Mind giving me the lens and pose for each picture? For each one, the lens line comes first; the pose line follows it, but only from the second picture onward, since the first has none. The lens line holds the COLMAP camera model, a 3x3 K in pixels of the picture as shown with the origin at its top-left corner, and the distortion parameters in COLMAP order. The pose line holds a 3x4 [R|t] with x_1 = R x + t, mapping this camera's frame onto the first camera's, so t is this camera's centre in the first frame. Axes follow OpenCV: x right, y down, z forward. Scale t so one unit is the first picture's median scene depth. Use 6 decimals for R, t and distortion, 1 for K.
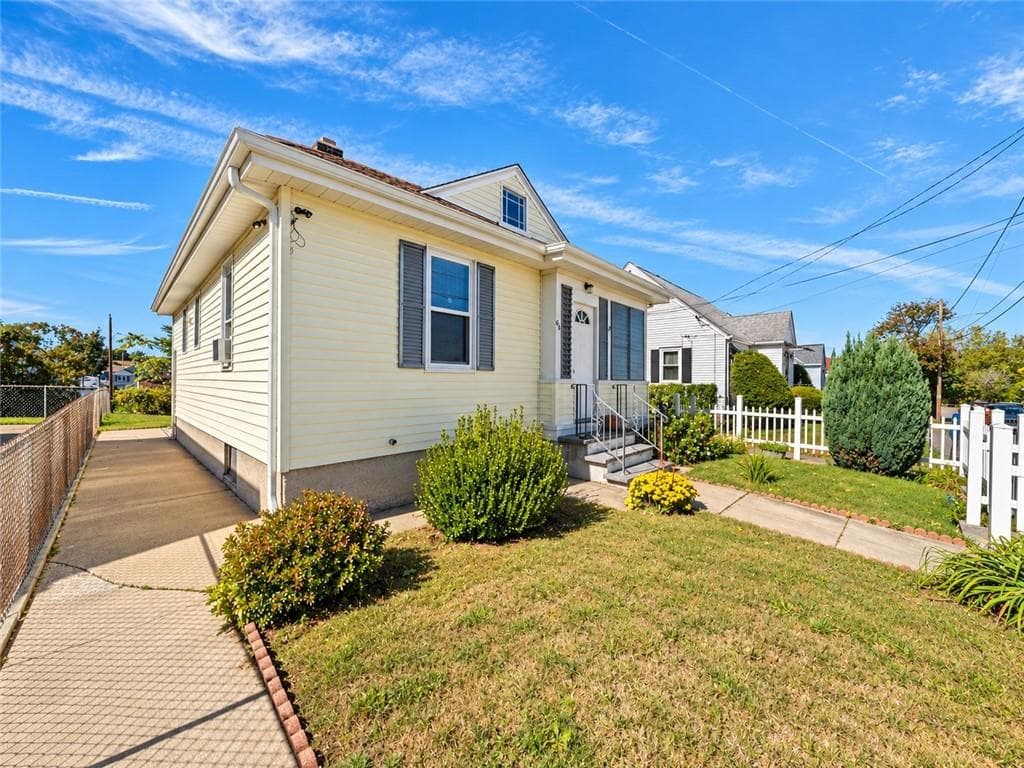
lens RADIAL K [[402.8, 0, 512.0], [0, 402.8, 384.0], [0, 0, 1]] dist [-0.000035, 0.000151]
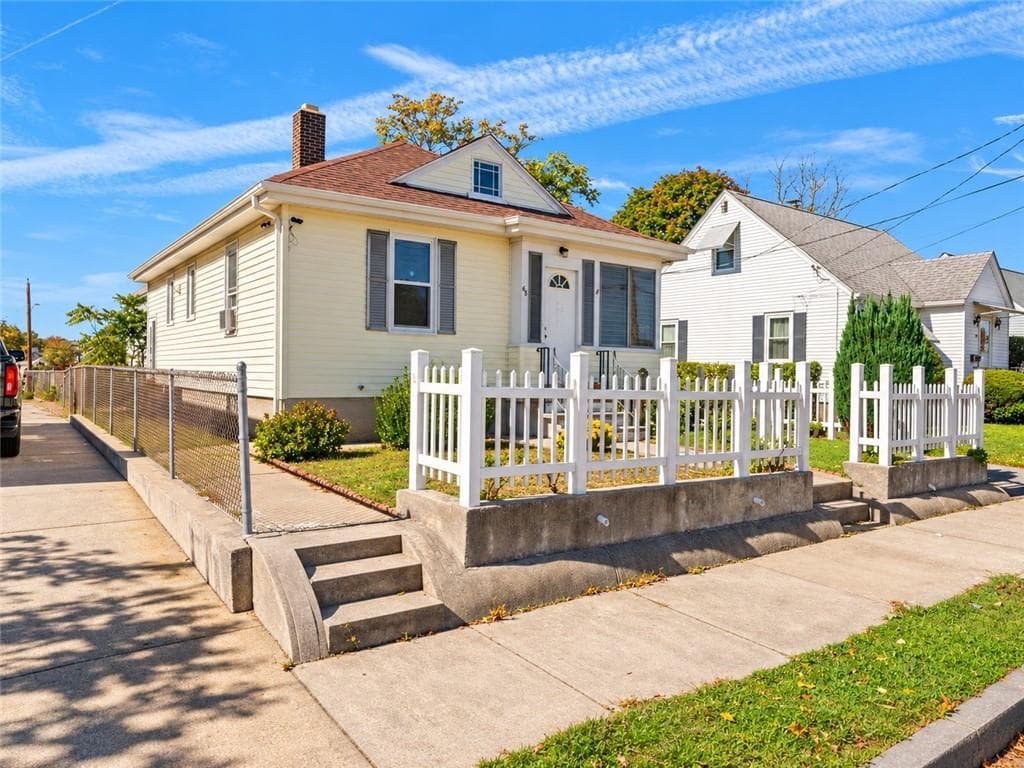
lens RADIAL K [[717.9, 0, 512.0], [0, 717.9, 384.0], [0, 0, 1]] dist [0.049131, 0.000441]
pose [[0.987776, -0.001377, -0.155877, 0.341800], [0.001097, 0.999998, -0.001877, 0.087503], [0.155879, 0.001683, 0.987775, -0.760052]]
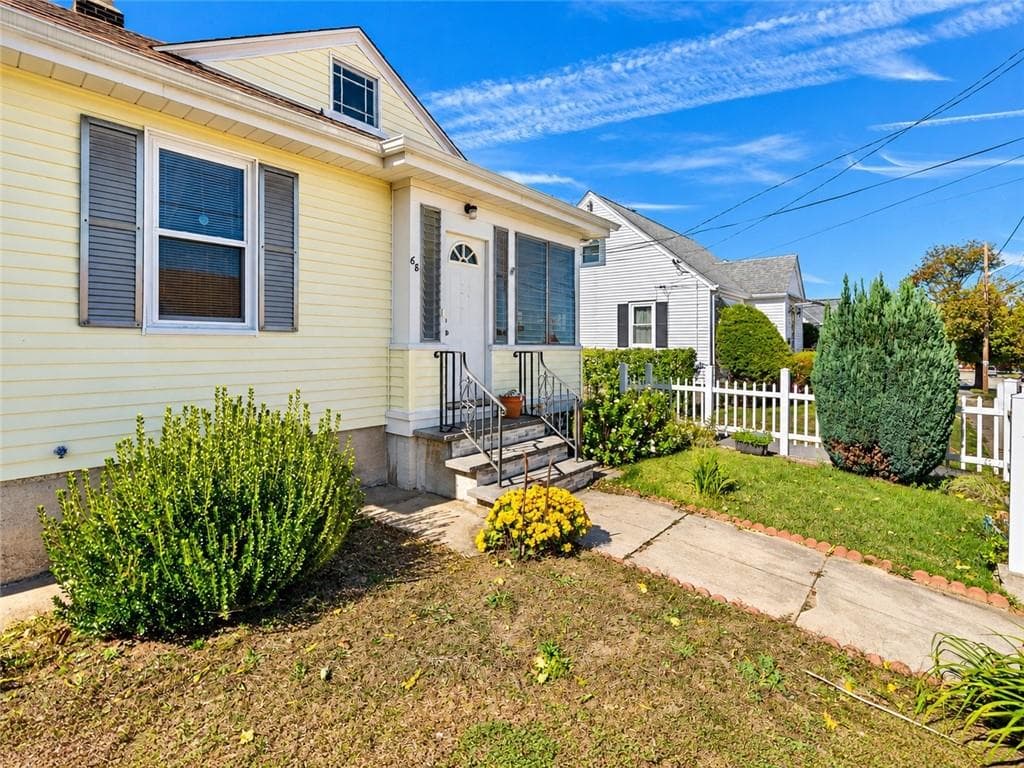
lens RADIAL K [[492.1, 0, 487.5], [0, 492.1, 342.6], [0, 0, 1]] dist [-0.000106, -0.000588]
pose [[0.999820, -0.002598, 0.018799, 0.204504], [0.002815, 0.999930, -0.011505, -0.004587], [-0.018767, 0.011556, 0.999757, 0.164868]]
